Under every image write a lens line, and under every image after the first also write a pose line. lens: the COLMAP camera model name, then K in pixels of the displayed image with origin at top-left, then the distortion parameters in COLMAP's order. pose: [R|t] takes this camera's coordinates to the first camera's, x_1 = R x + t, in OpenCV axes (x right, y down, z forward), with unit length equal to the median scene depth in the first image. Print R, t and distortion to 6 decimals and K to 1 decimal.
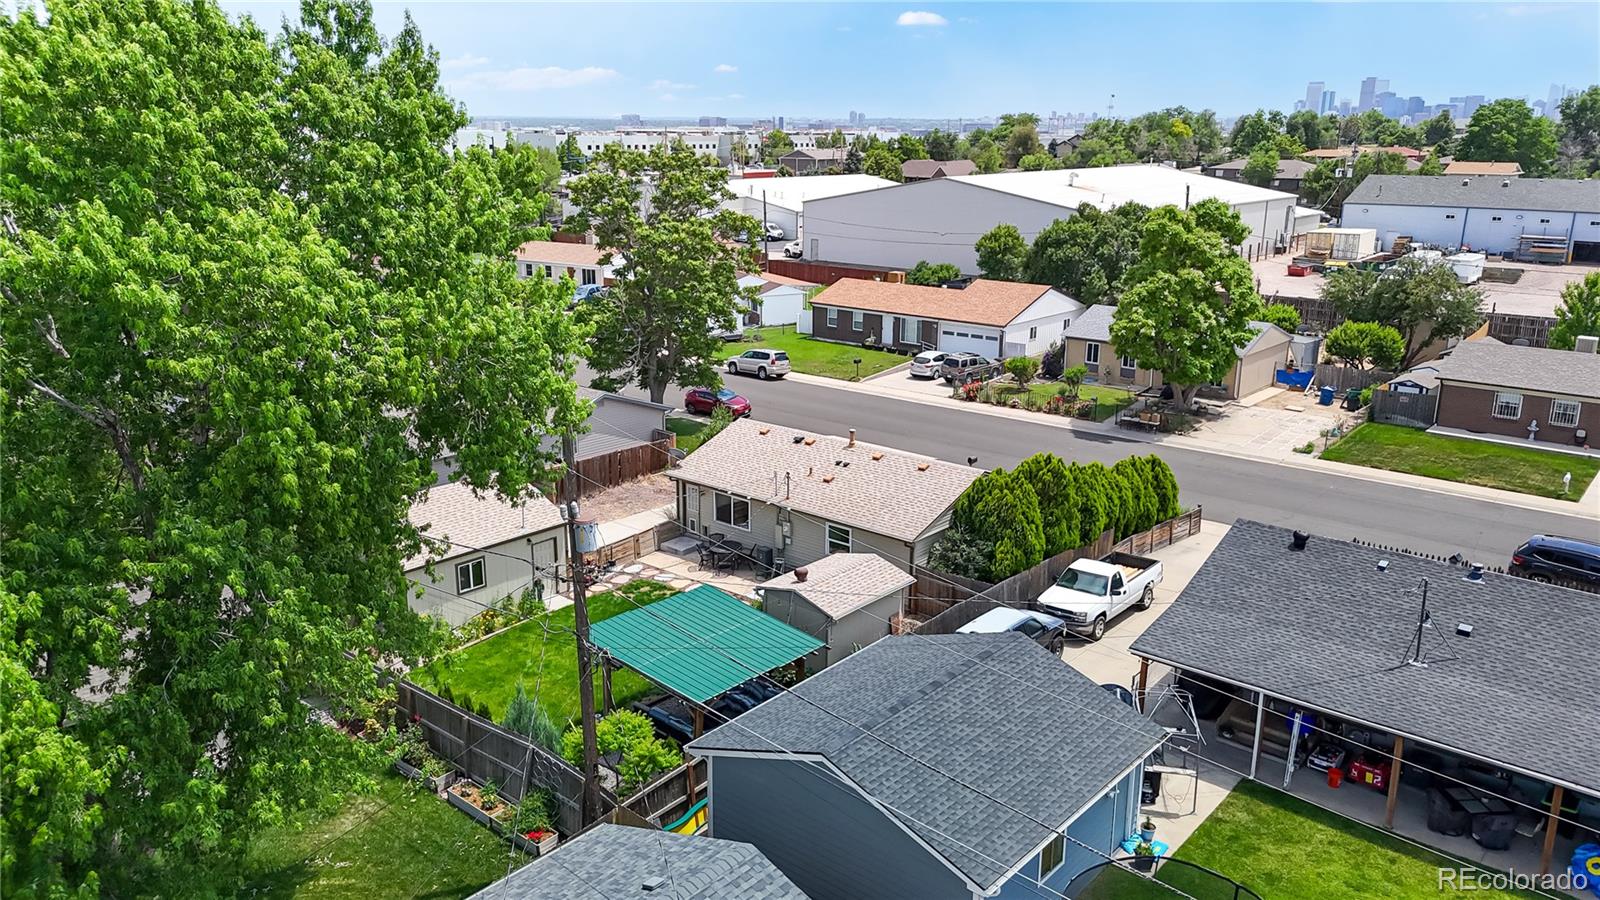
lens RADIAL K [[1135.4, 0, 800.0], [0, 1135.4, 450.0], [0, 0, 1]] dist [0.004194, -0.003550]
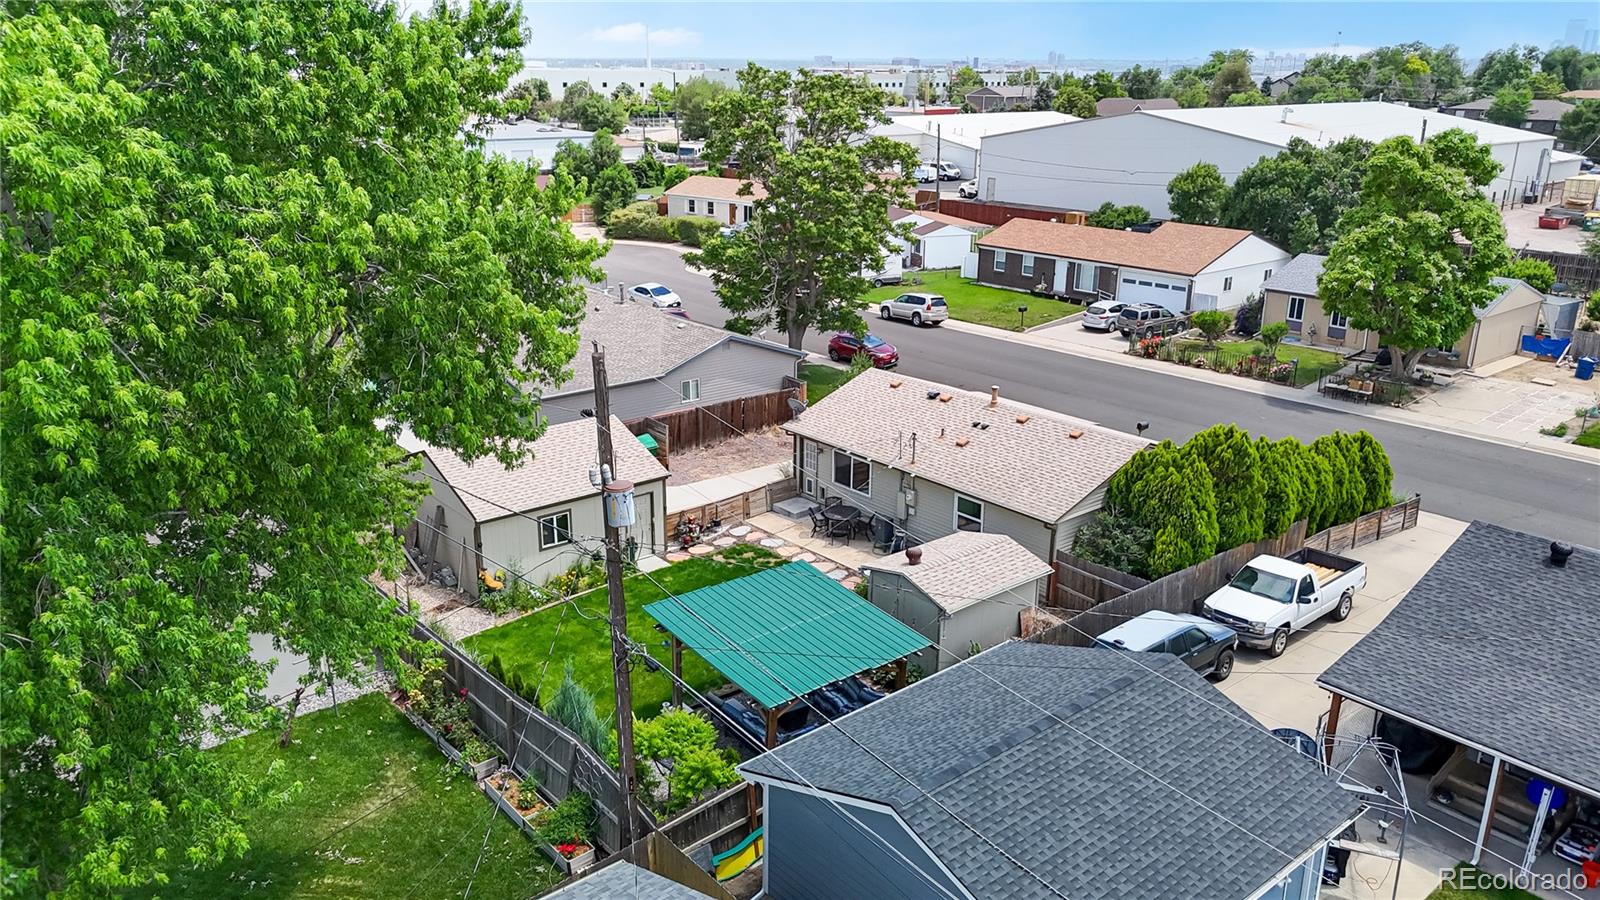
lens RADIAL K [[1135.4, 0, 800.0], [0, 1135.4, 450.0], [0, 0, 1]] dist [0.004194, -0.003550]
pose [[0.986897, 0.050951, -0.153094, 0.025985], [-0.043718, 0.997780, 0.050246, -0.004956], [0.155314, -0.042895, 0.986933, 0.093322]]
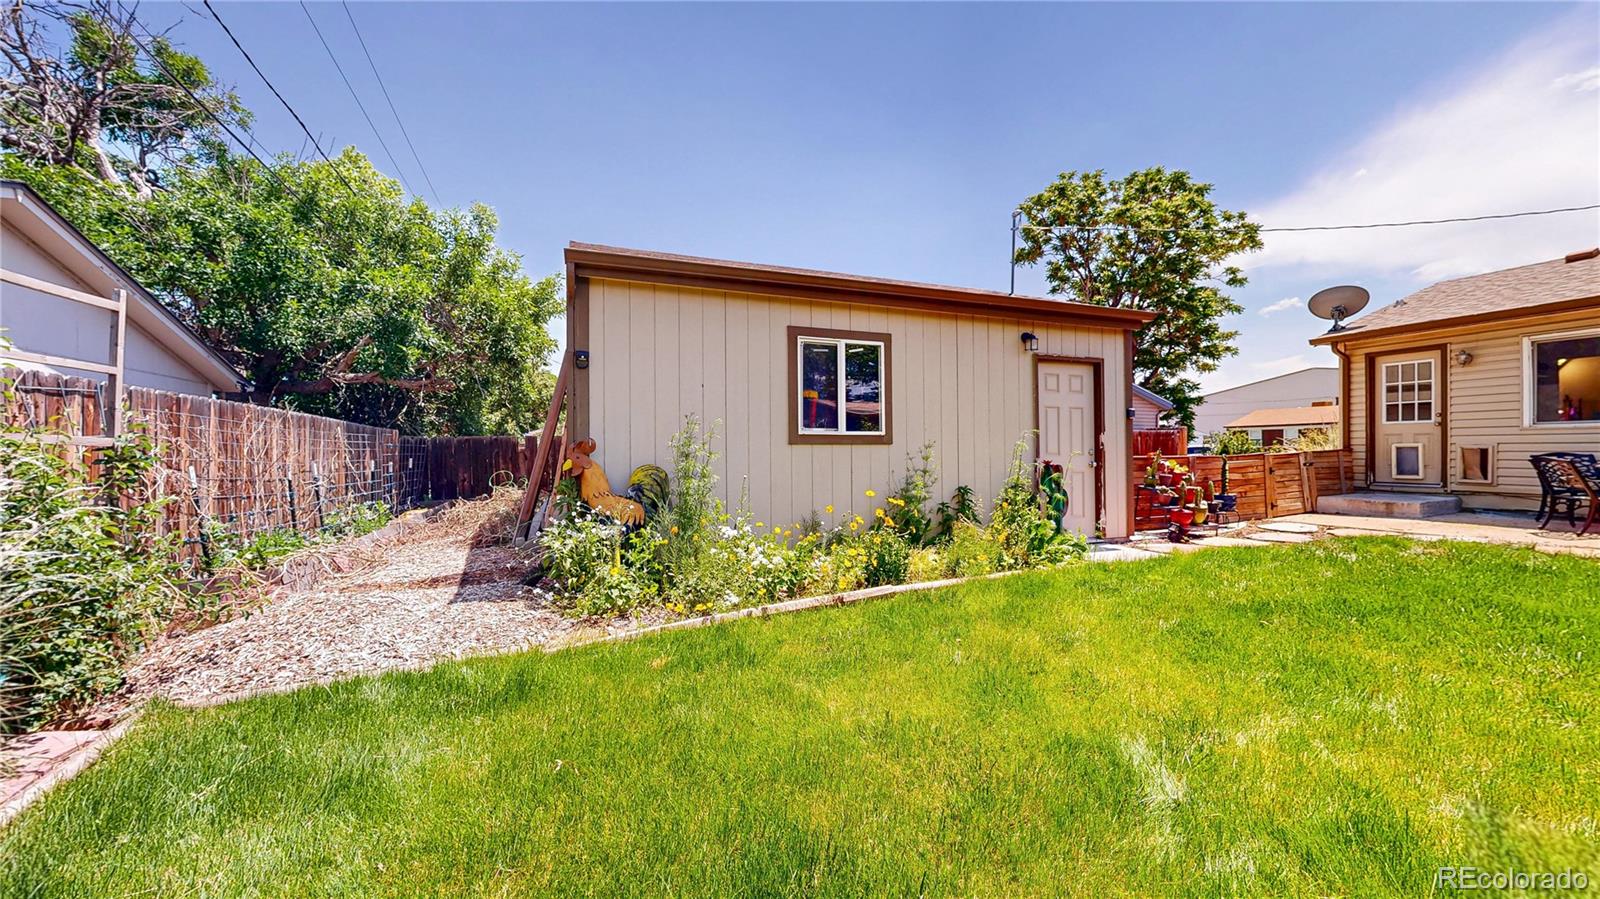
lens RADIAL K [[545.4, 0, 800.0], [0, 545.4, 451.6], [0, 0, 1]] dist [0.000054, -0.000082]
pose [[0.879636, -0.011847, -0.475500, -0.155442], [-0.118934, 0.962455, -0.243997, 0.110330], [0.460538, 0.271181, 0.845201, 0.591115]]
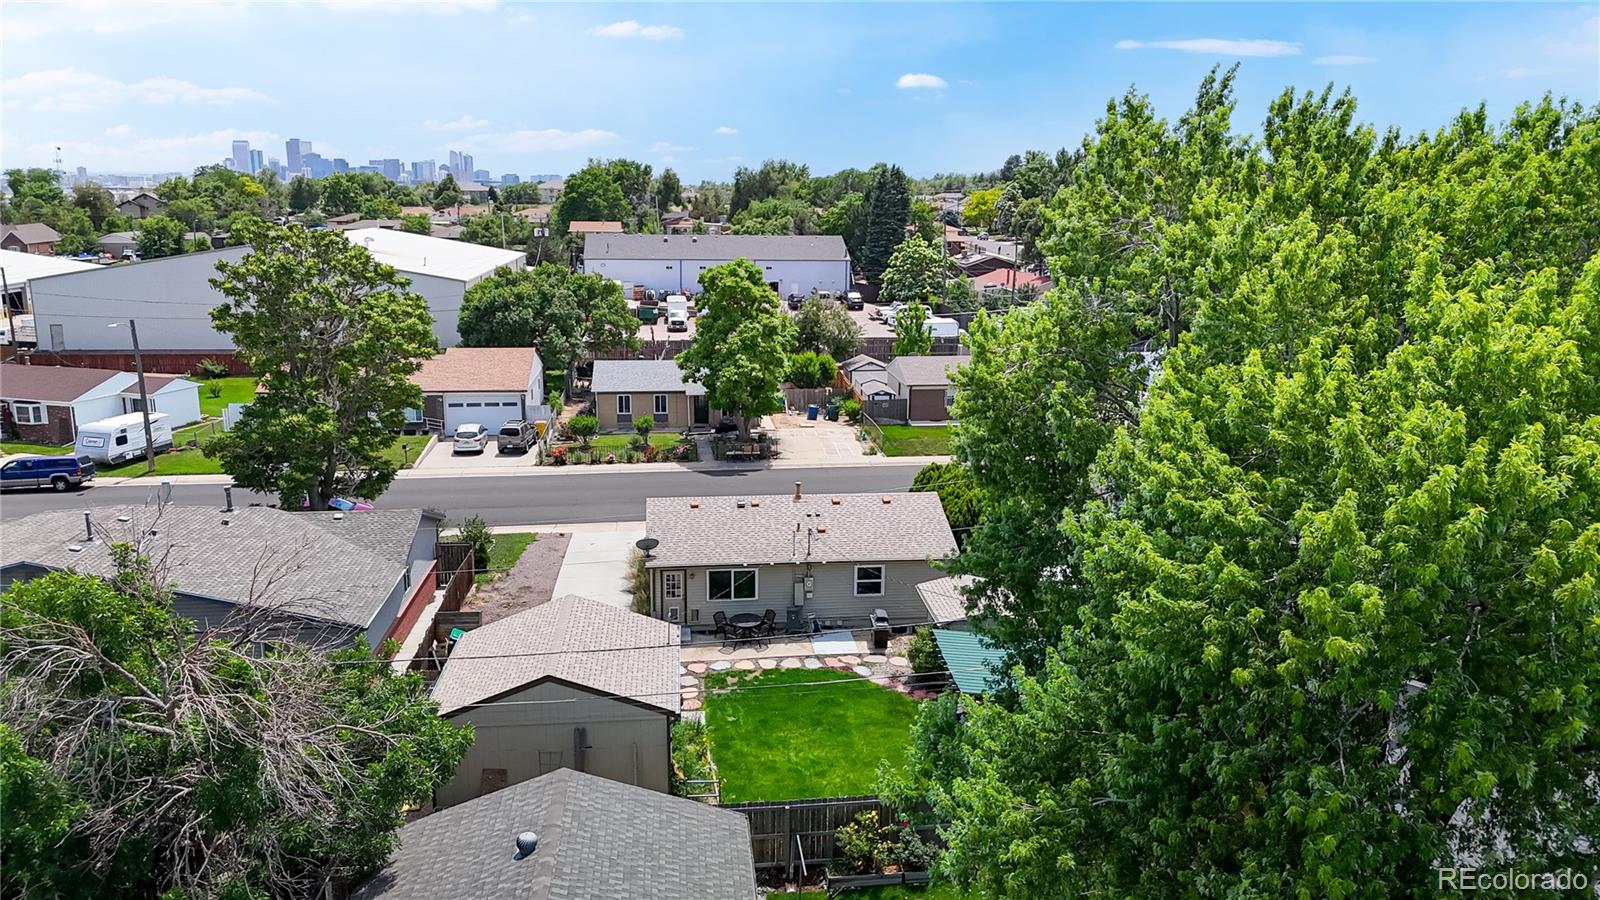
lens RADIAL K [[1140.5, 0, 801.0], [0, 1140.5, 460.5], [0, 0, 1]] dist [0.123398, -0.275725]
pose [[0.678645, -0.163689, 0.715994, -0.548088], [0.191115, 0.980623, 0.043042, -0.064817], [-0.709166, 0.107627, 0.696779, 0.188692]]
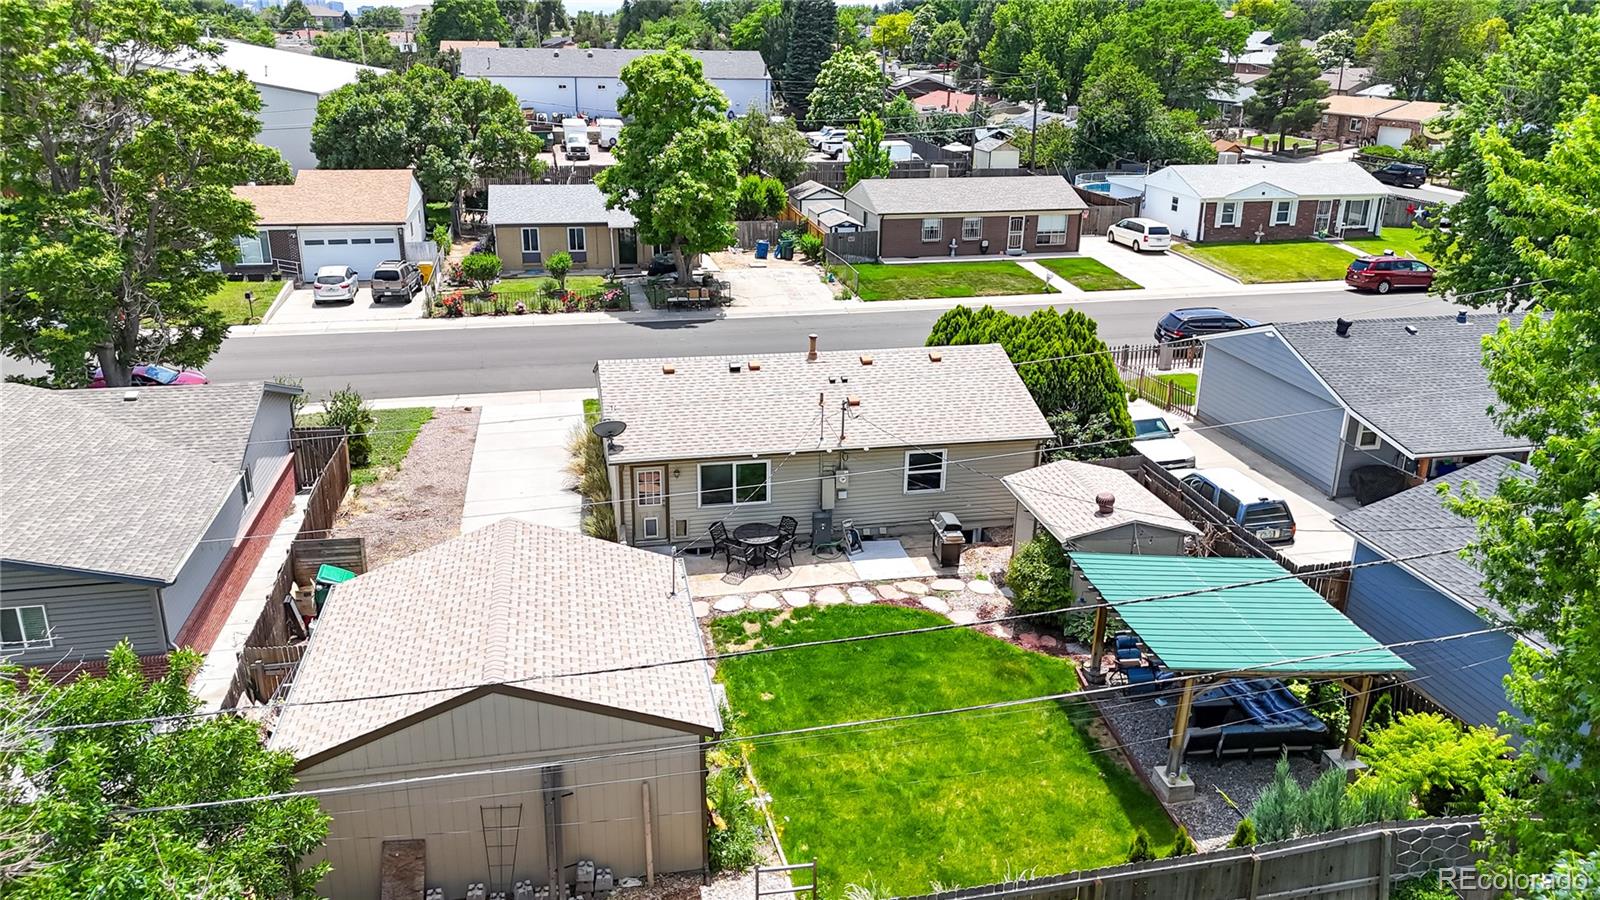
lens RADIAL K [[1140.5, 0, 801.0], [0, 1140.5, 460.5], [0, 0, 1]] dist [0.123398, -0.275725]
pose [[0.605522, -0.272010, 0.747900, -0.421403], [0.201557, 0.961552, 0.186529, -0.062360], [-0.769882, 0.037797, 0.637066, 0.399549]]
